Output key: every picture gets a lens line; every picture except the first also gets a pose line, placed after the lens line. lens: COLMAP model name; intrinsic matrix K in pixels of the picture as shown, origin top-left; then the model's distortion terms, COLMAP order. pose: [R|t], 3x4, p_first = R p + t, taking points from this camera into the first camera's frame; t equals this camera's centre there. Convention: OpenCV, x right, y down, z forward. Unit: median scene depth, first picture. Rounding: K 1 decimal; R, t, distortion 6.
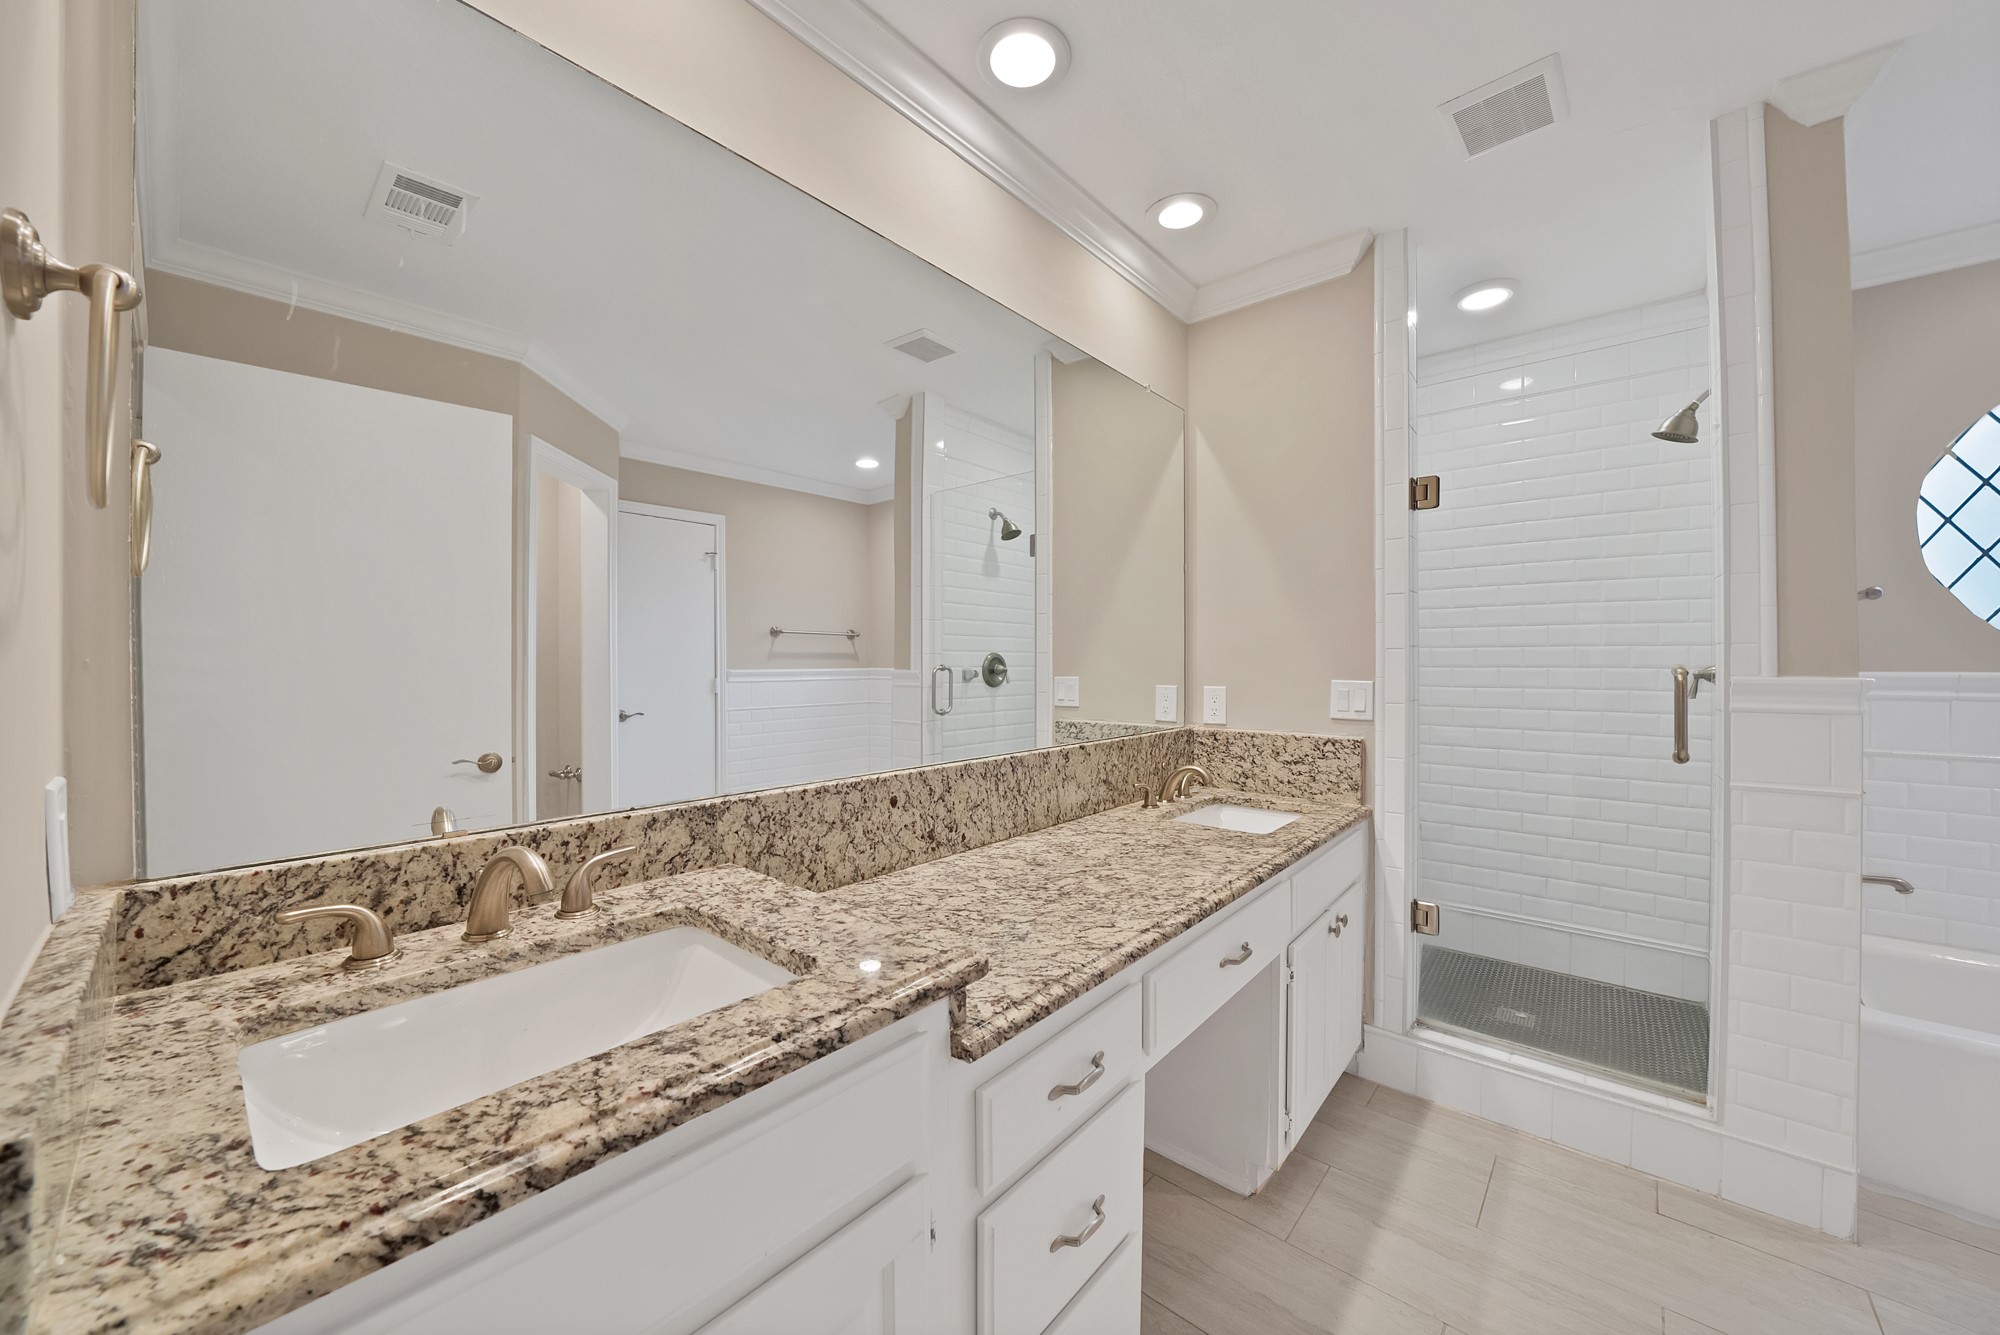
lens RADIAL K [[745.3, 0, 1000.0], [0, 745.3, 667.5], [0, 0, 1]] dist [-0.011101, 0.000036]
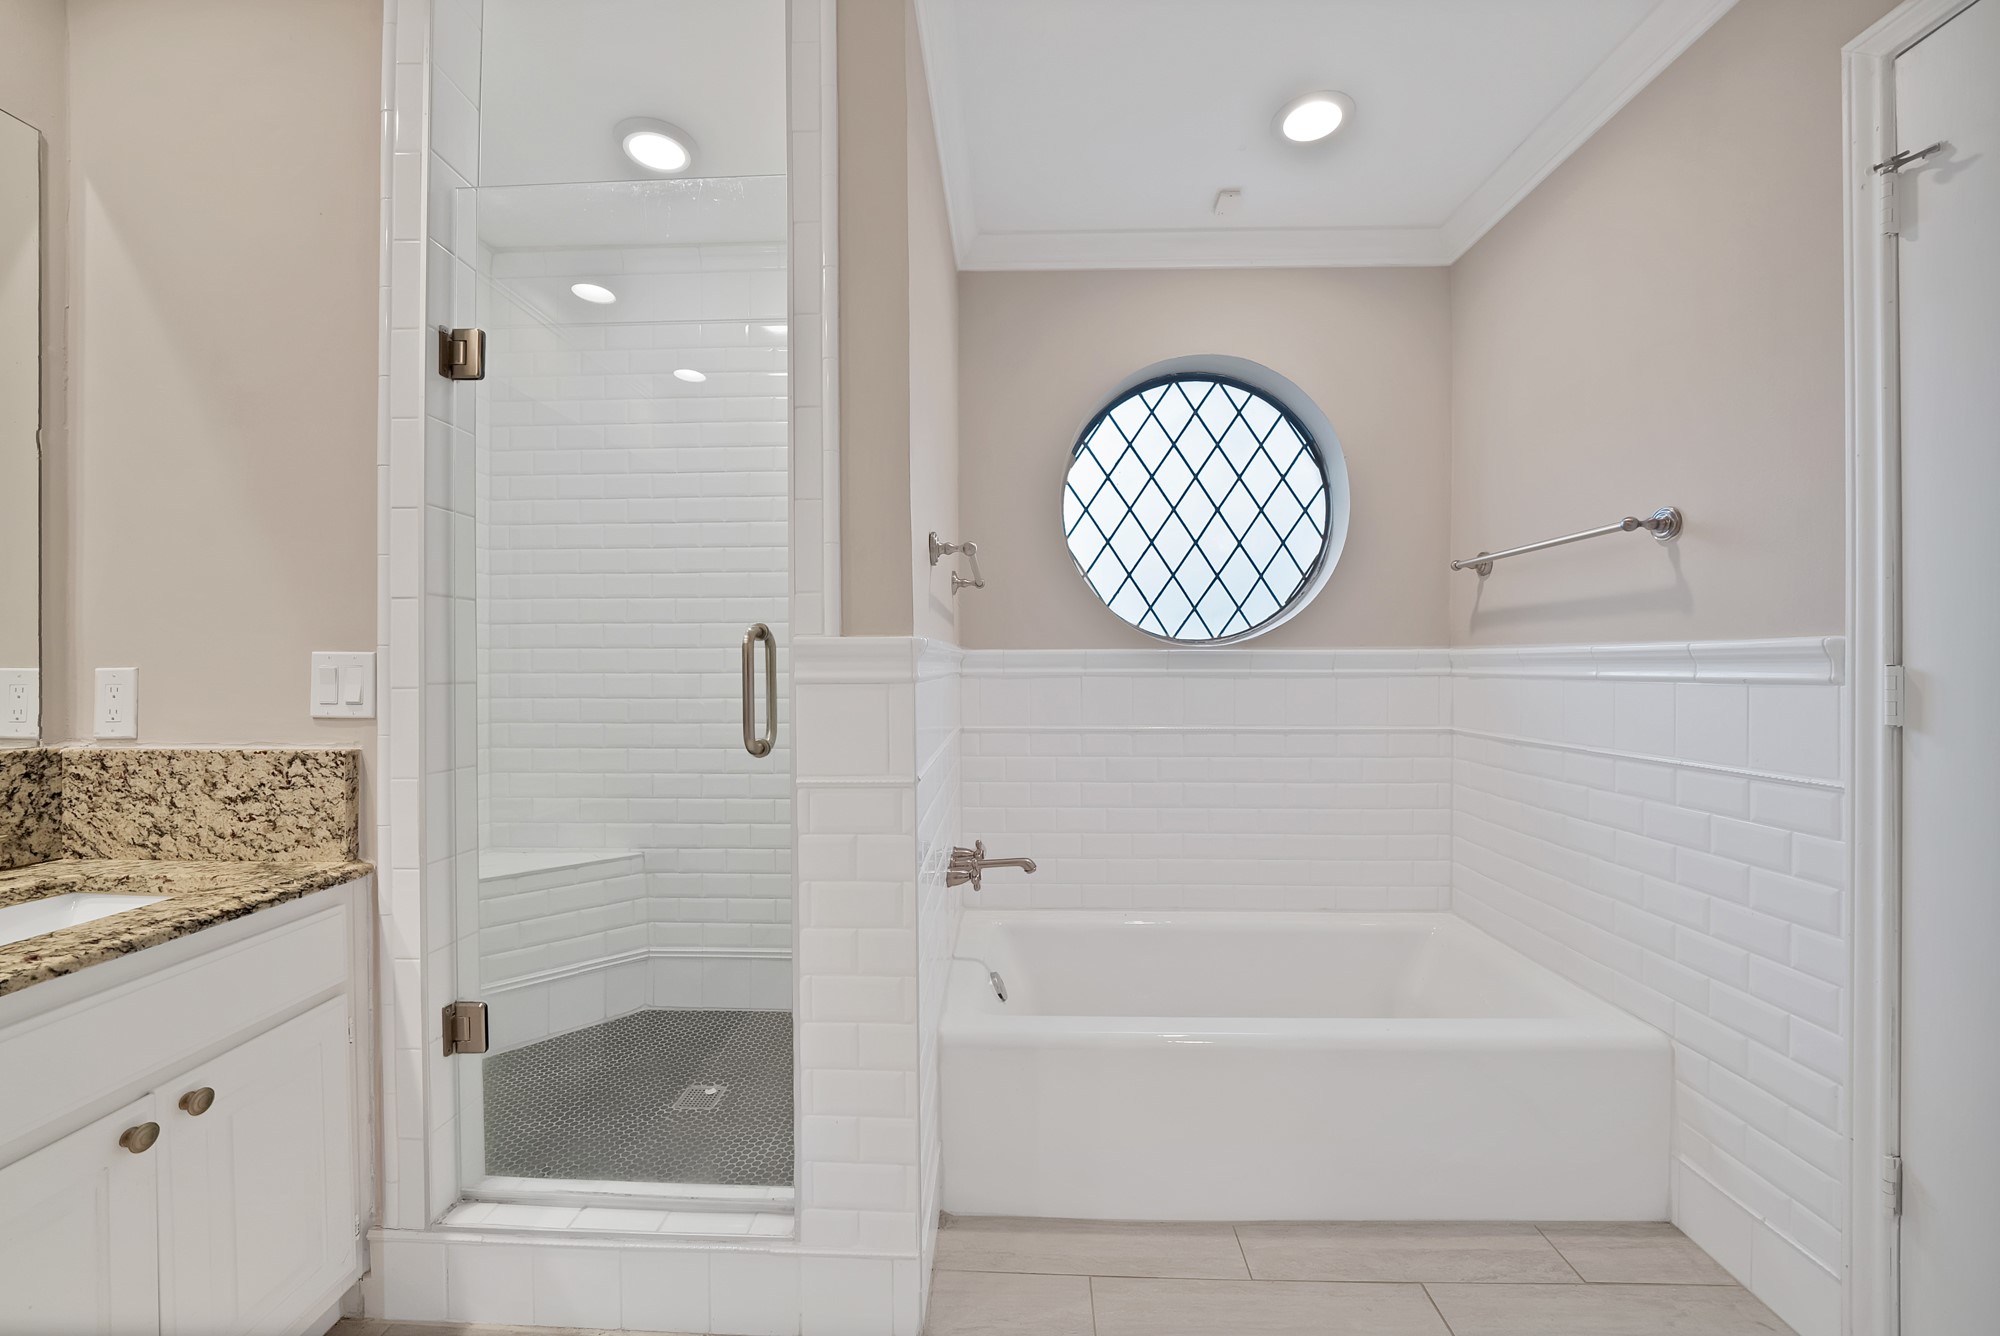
lens RADIAL K [[788.8, 0, 1000.0], [0, 788.8, 668.0], [0, 0, 1]] dist [-0.000325, 0.000065]
pose [[0.777480, -0.002488, 0.628903, 0.479444], [0.005574, 0.999980, -0.002934, 0.034876], [-0.628883, 0.005787, 0.777478, 0.183944]]
